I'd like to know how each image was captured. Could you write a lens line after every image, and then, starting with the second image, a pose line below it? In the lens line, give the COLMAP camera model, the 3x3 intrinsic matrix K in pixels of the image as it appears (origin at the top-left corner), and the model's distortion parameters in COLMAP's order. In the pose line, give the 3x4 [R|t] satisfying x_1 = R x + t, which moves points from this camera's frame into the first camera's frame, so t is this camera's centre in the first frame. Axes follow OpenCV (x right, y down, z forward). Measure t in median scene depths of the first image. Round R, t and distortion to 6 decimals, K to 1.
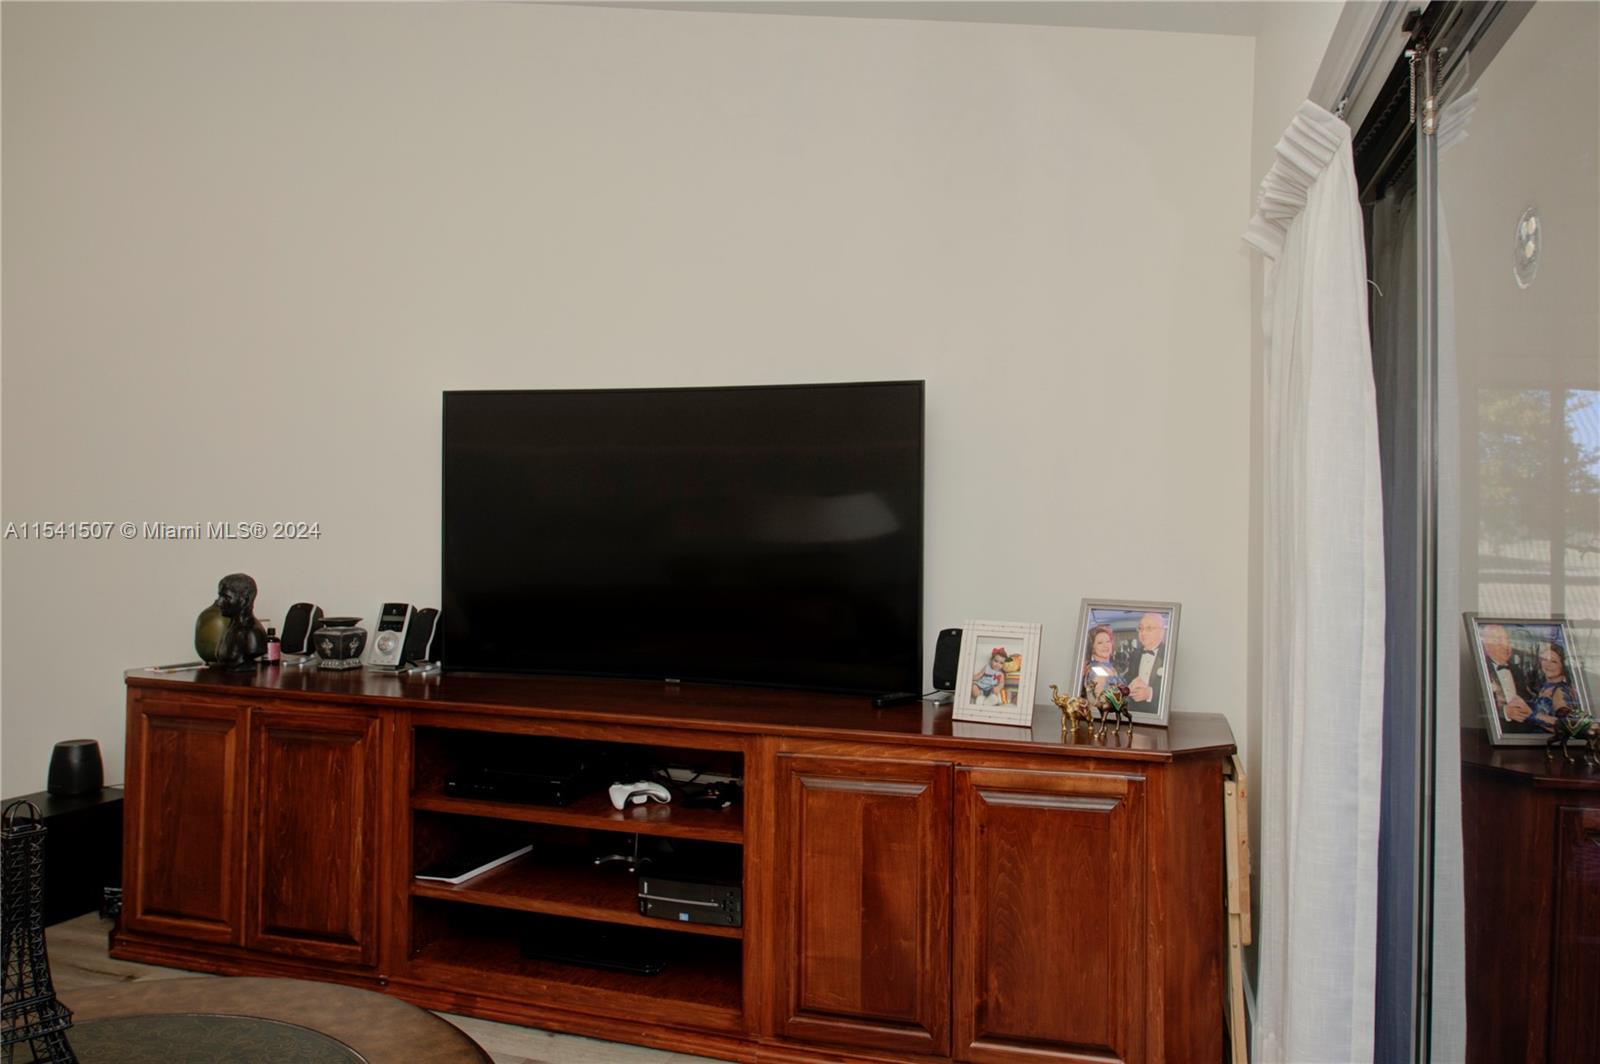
lens RADIAL K [[1074.0, 0, 800.0], [0, 1074.0, 532.0], [0, 0, 1]] dist [-0.030136, -0.000467]
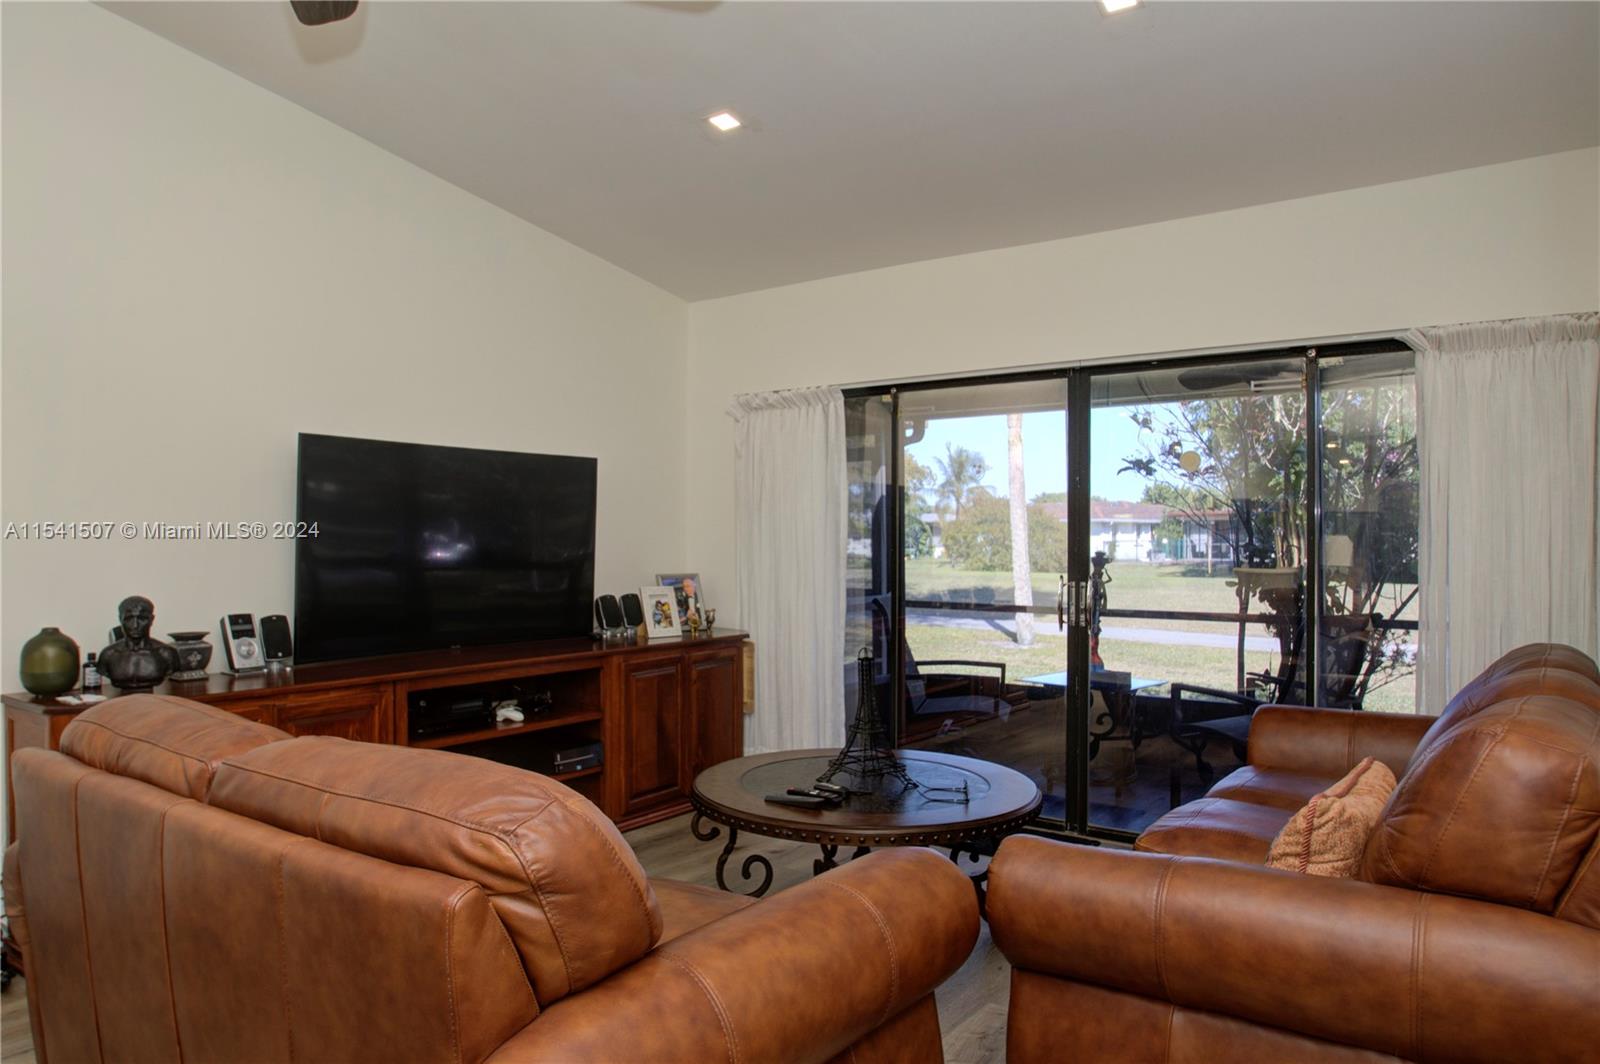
lens RADIAL K [[1074.0, 0, 800.0], [0, 1074.0, 532.0], [0, 0, 1]] dist [-0.030136, -0.000467]
pose [[0.336783, -0.011060, 0.941517, -1.464819], [0.005146, 0.999938, 0.009906, -0.033998], [-0.941568, 0.001509, 0.336819, 0.069238]]
